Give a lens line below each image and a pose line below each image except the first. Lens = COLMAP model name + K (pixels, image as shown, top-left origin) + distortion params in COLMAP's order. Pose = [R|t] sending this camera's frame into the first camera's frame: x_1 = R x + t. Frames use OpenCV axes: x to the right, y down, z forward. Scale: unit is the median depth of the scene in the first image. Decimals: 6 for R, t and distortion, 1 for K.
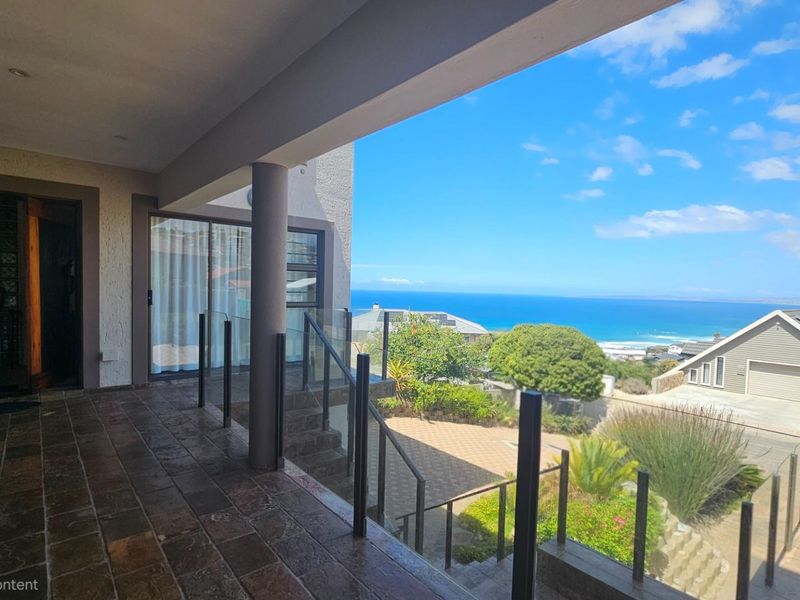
lens RADIAL K [[438.3, 0, 397.9], [0, 438.3, 309.1], [0, 0, 1]] dist [-0.001336, 0.000098]
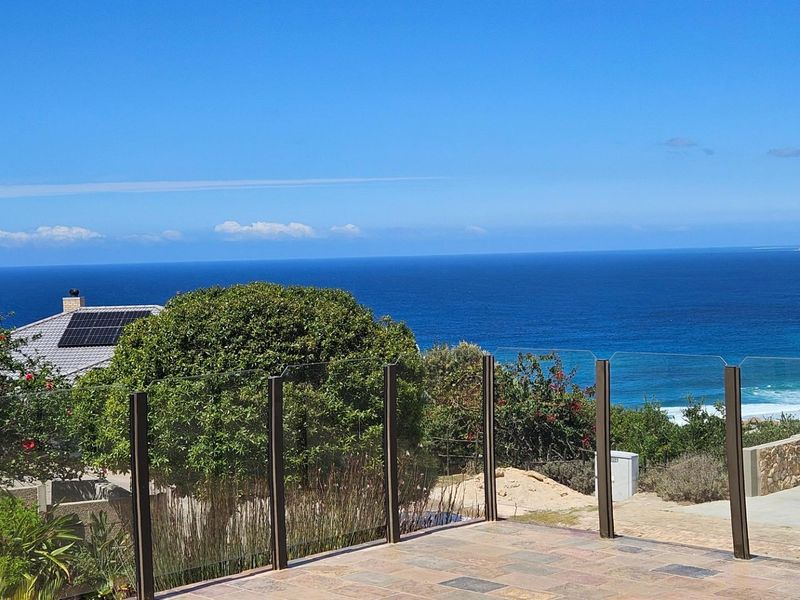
lens RADIAL K [[1417.0, 0, 400.0], [0, 1417.0, 300.0], [0, 0, 1]] dist [0.023038, 0.033597]
pose [[0.994962, -0.054038, 0.084447, 0.302448], [0.055058, 0.998435, -0.009796, 0.052750], [-0.083785, 0.014396, 0.996380, -0.034209]]
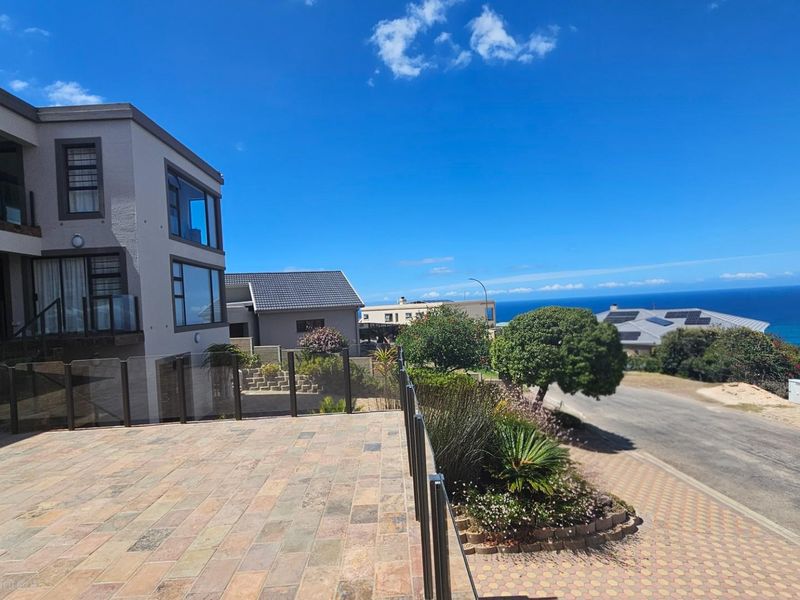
lens RADIAL K [[438.3, 0, 397.9], [0, 438.3, 309.1], [0, 0, 1]] dist [-0.001336, 0.000098]
pose [[0.776399, -0.064894, -0.626892, 0.546184], [0.047681, 0.997882, -0.044246, 0.053503], [0.628435, 0.004462, 0.777849, 0.111314]]
